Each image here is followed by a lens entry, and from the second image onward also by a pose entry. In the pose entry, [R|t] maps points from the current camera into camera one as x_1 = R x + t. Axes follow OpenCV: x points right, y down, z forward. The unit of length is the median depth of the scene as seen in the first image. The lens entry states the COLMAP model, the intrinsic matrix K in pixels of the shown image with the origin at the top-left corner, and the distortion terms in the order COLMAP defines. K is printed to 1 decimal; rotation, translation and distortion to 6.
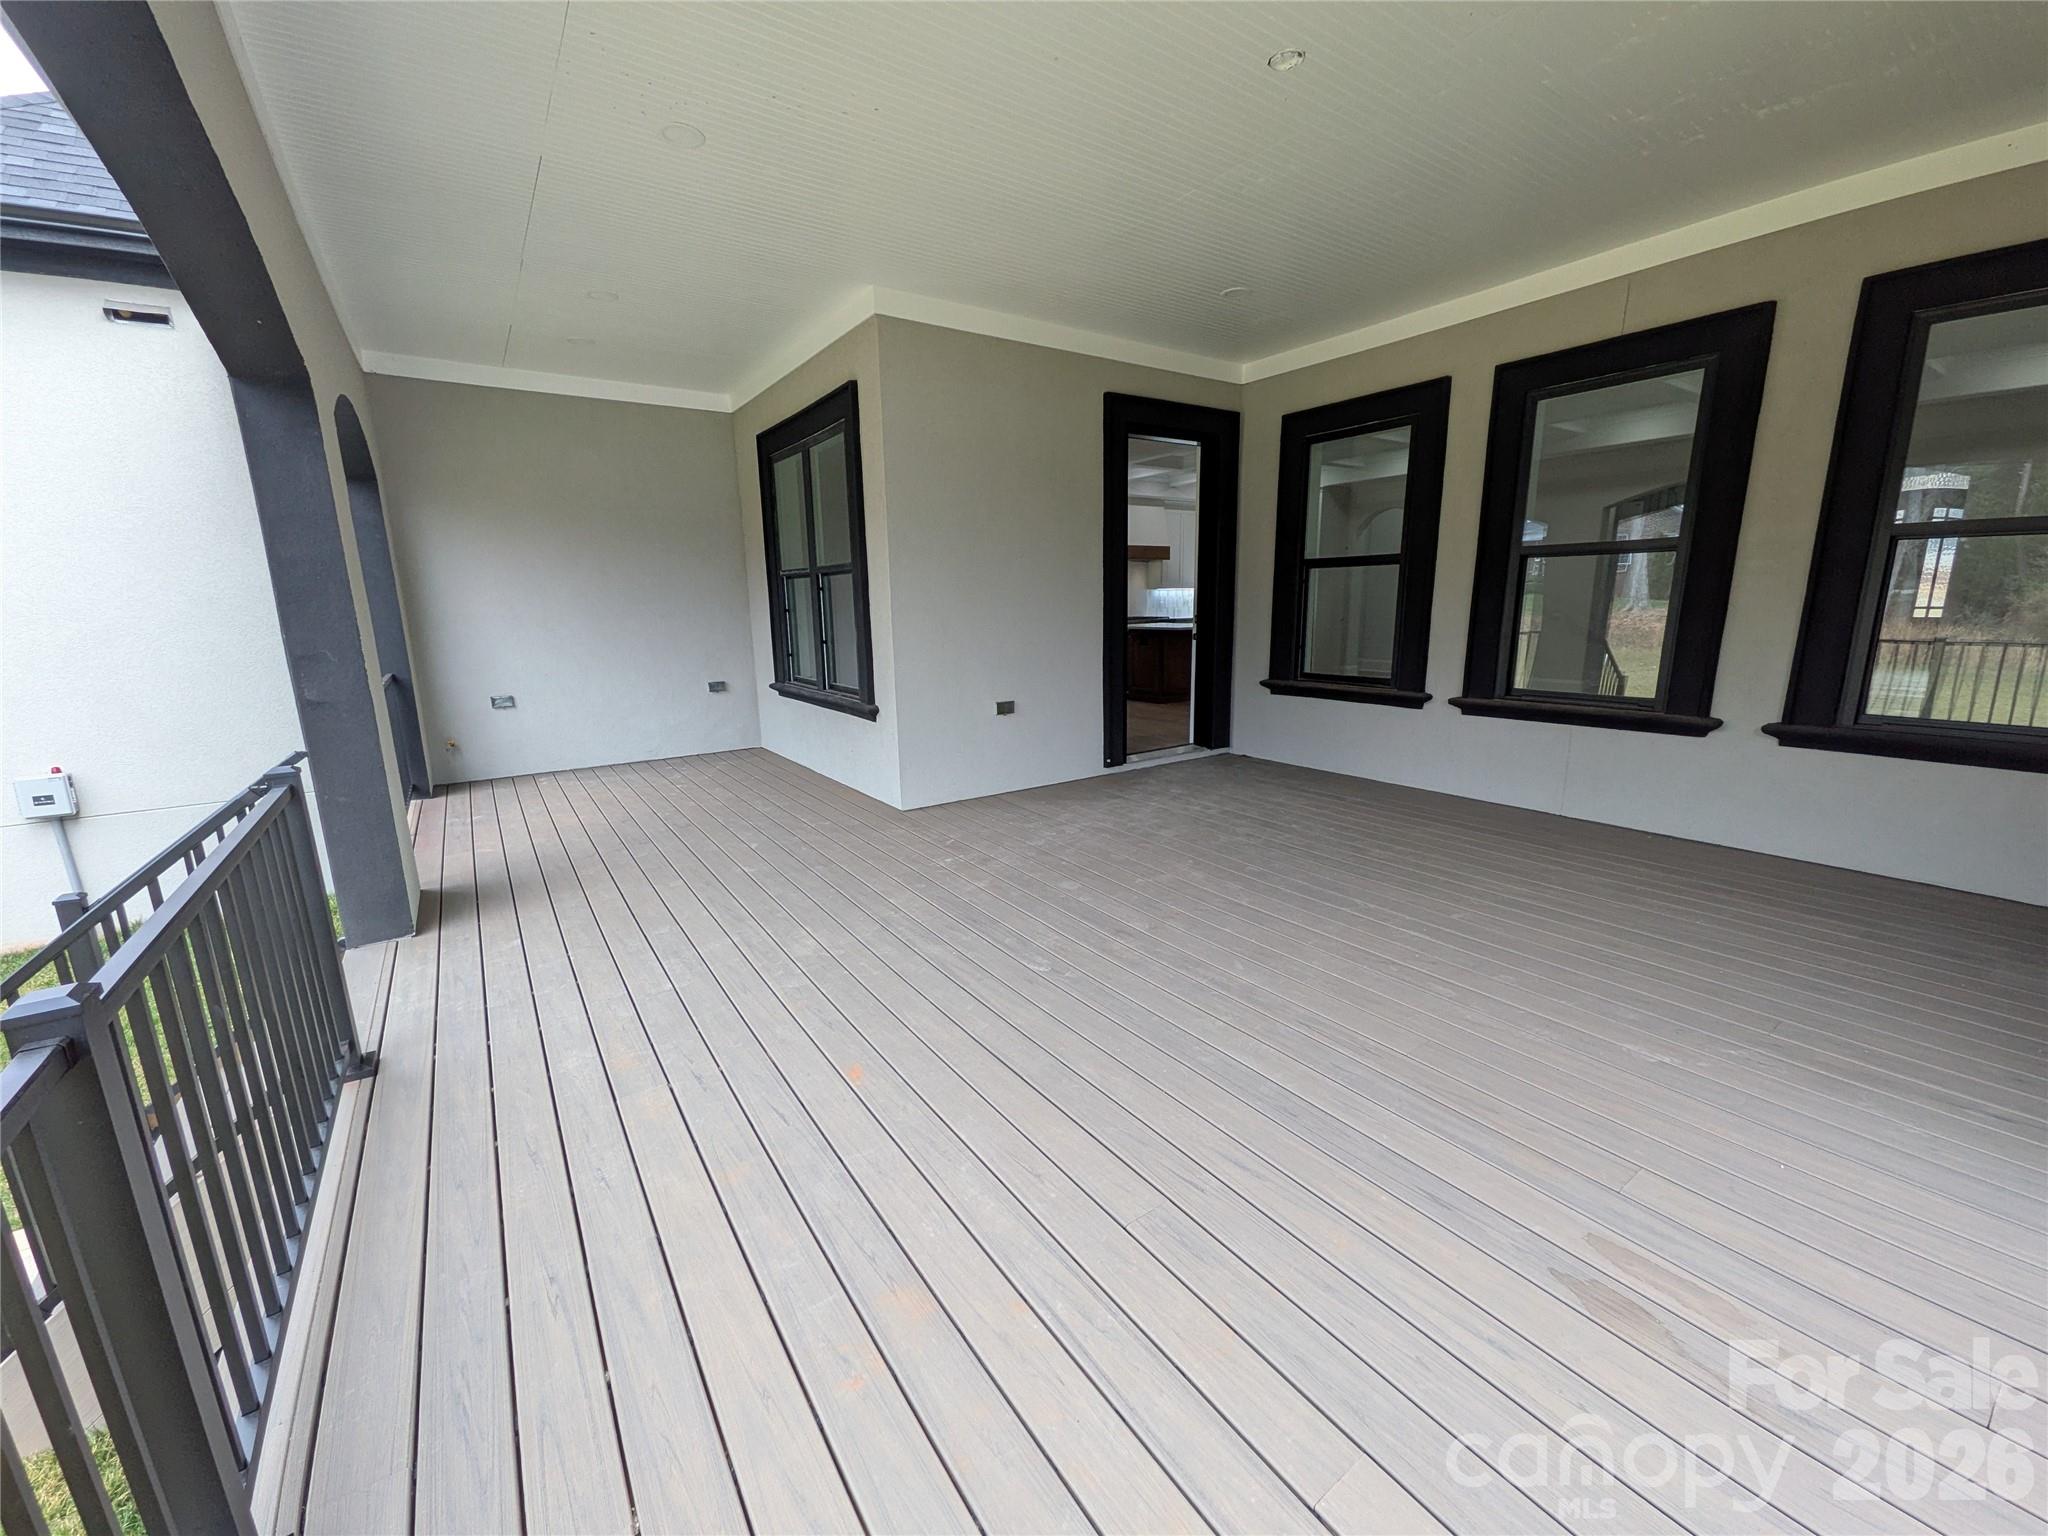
lens RADIAL K [[805.3, 0, 1026.0], [0, 805.3, 768.9], [0, 0, 1]] dist [0.009483, -0.000562]
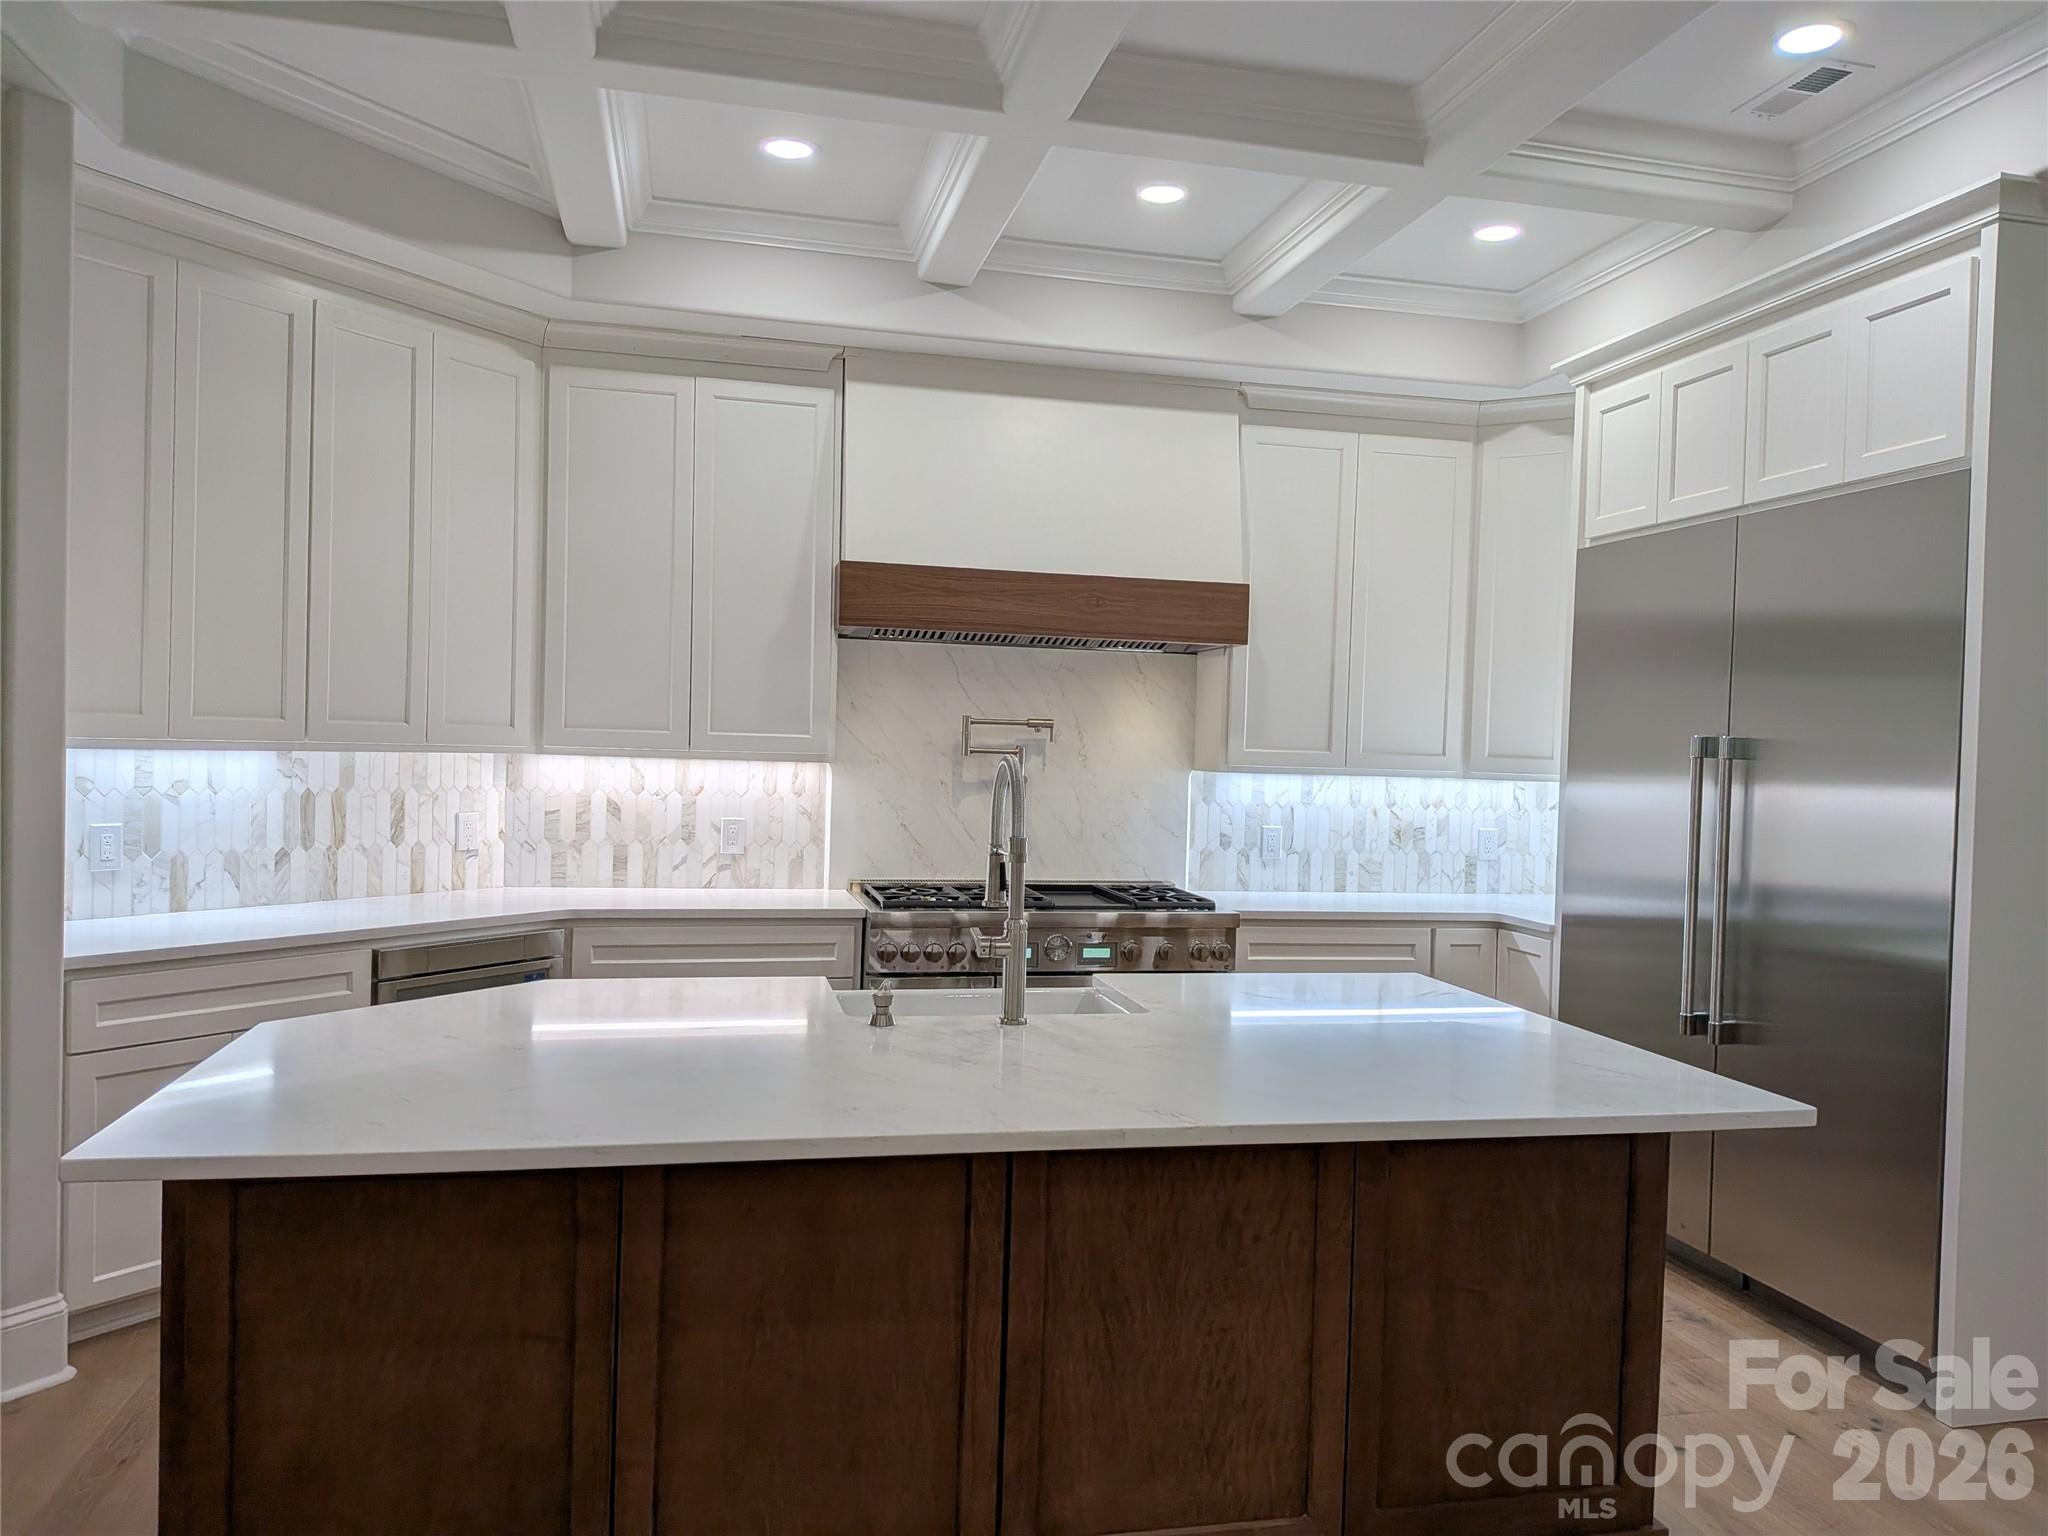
lens RADIAL K [[1469.1, 0, 1039.4], [0, 1469.1, 787.4], [0, 0, 1]] dist [0.065151, -0.094442]
pose [[0.932177, 0.058709, -0.357209, 0.261149], [-0.125834, 0.977779, -0.167674, -0.143529], [0.339428, 0.201251, 0.918851, 0.605074]]
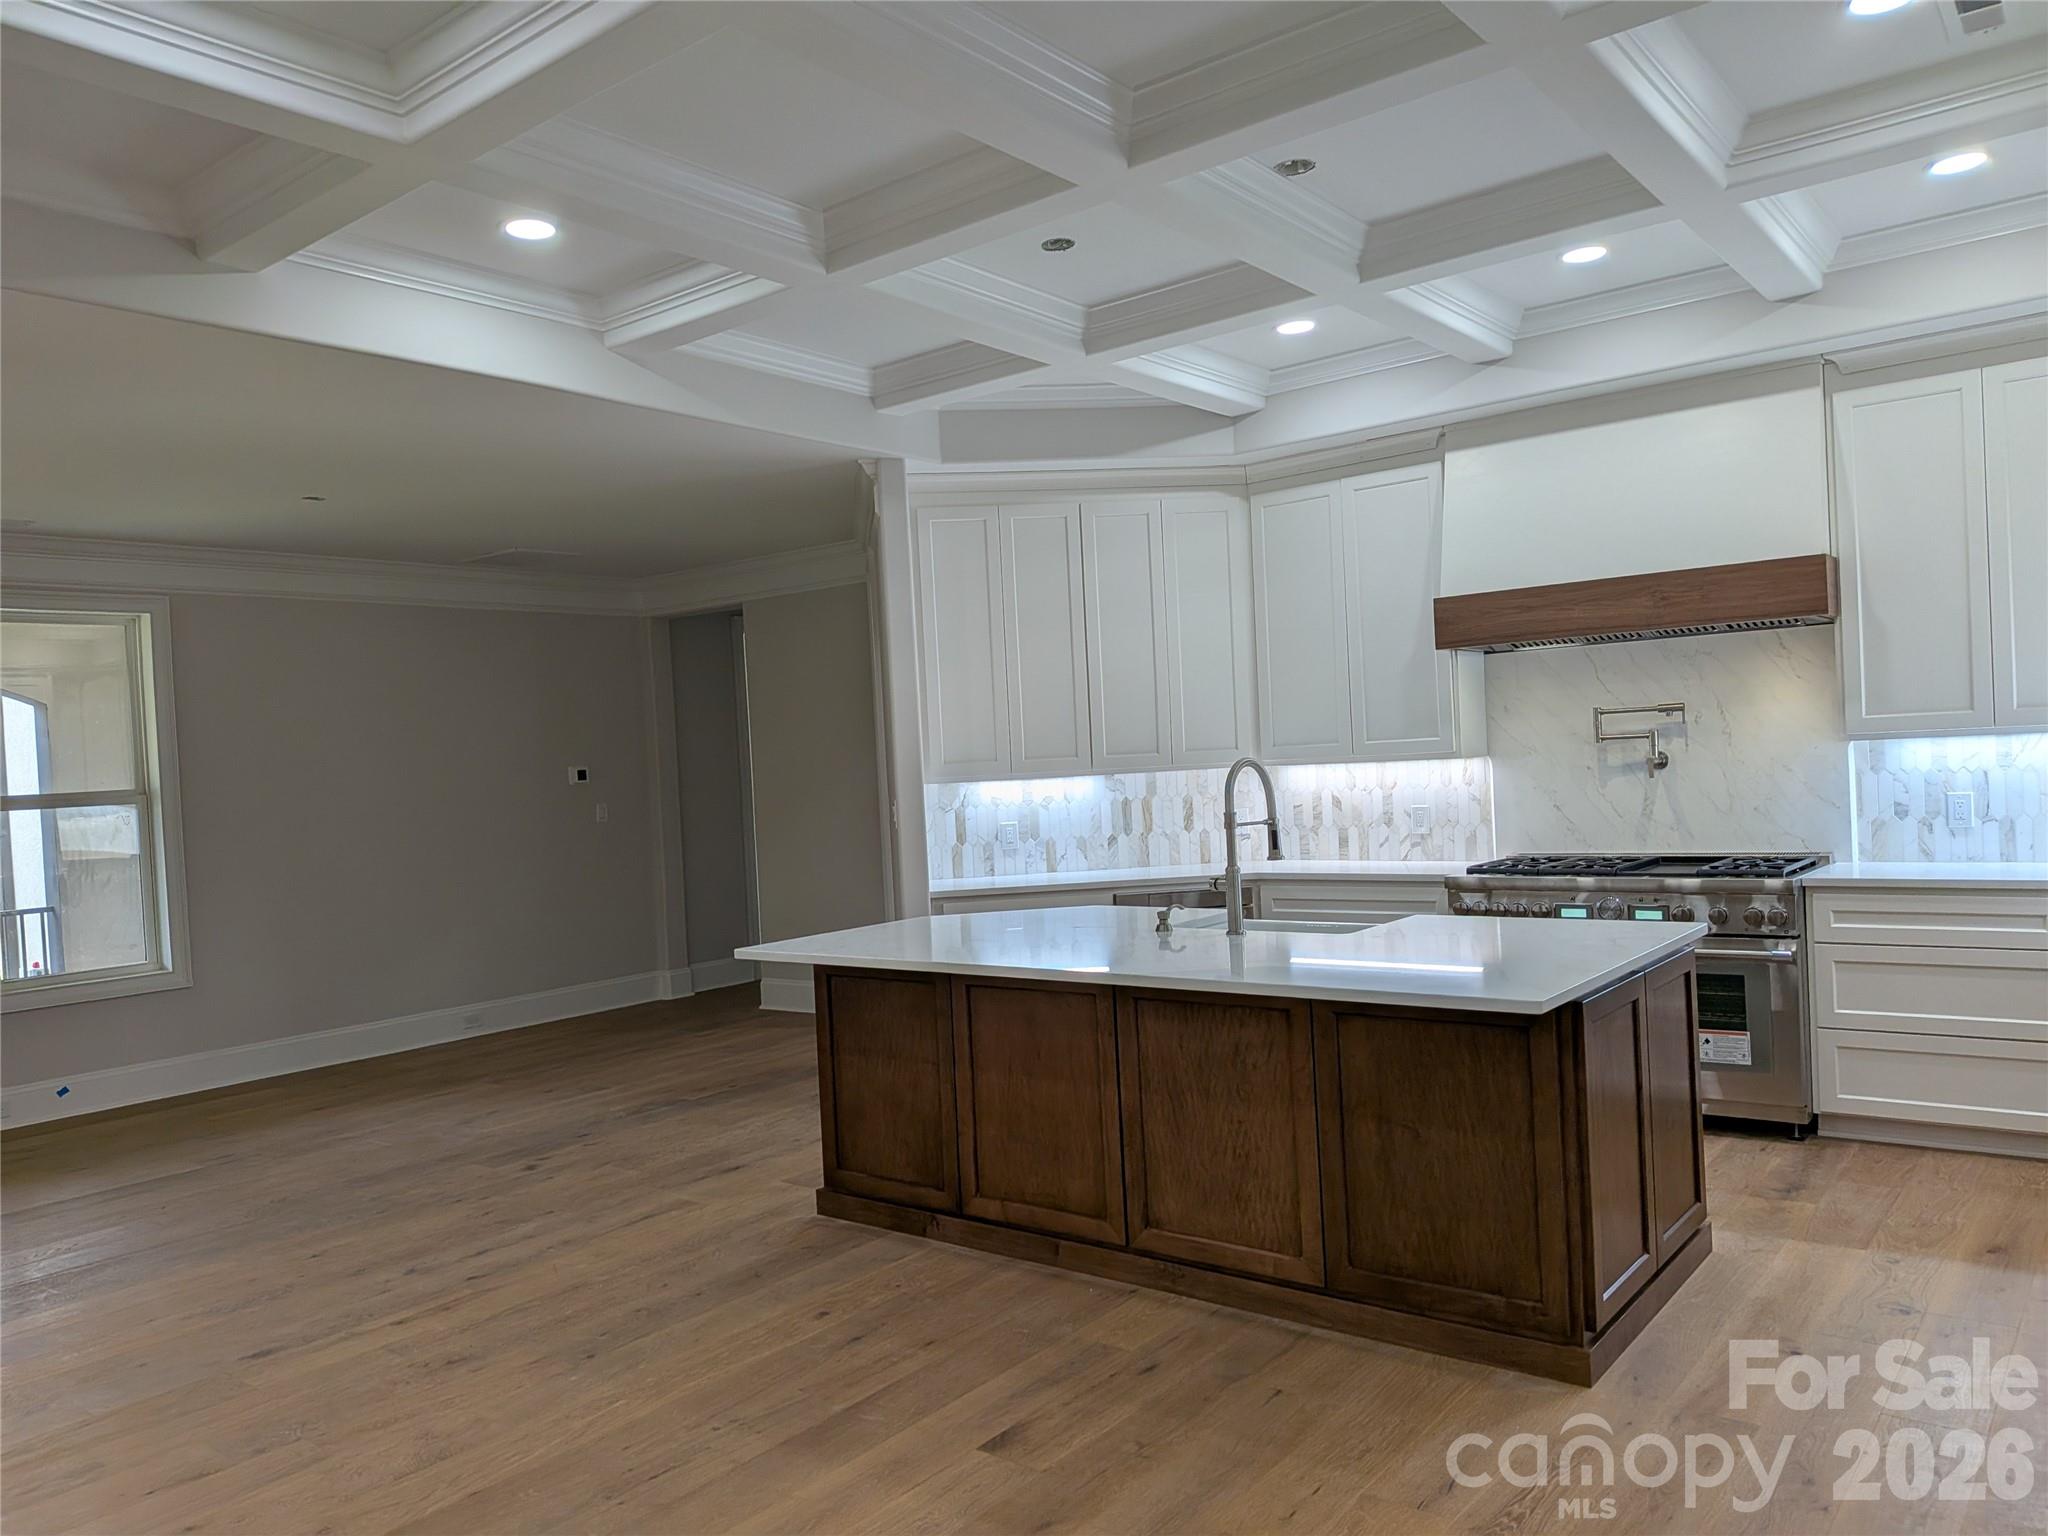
lens RADIAL K [[1469.1, 0, 1006.6], [0, 1469.1, 806.2], [0, 0, 1]] dist [0.065151, -0.094442]
pose [[0.292822, 0.034109, -0.955558, 0.482476], [-0.163841, 0.986373, -0.014999, -0.160282], [0.942025, 0.160952, 0.294420, 0.659426]]
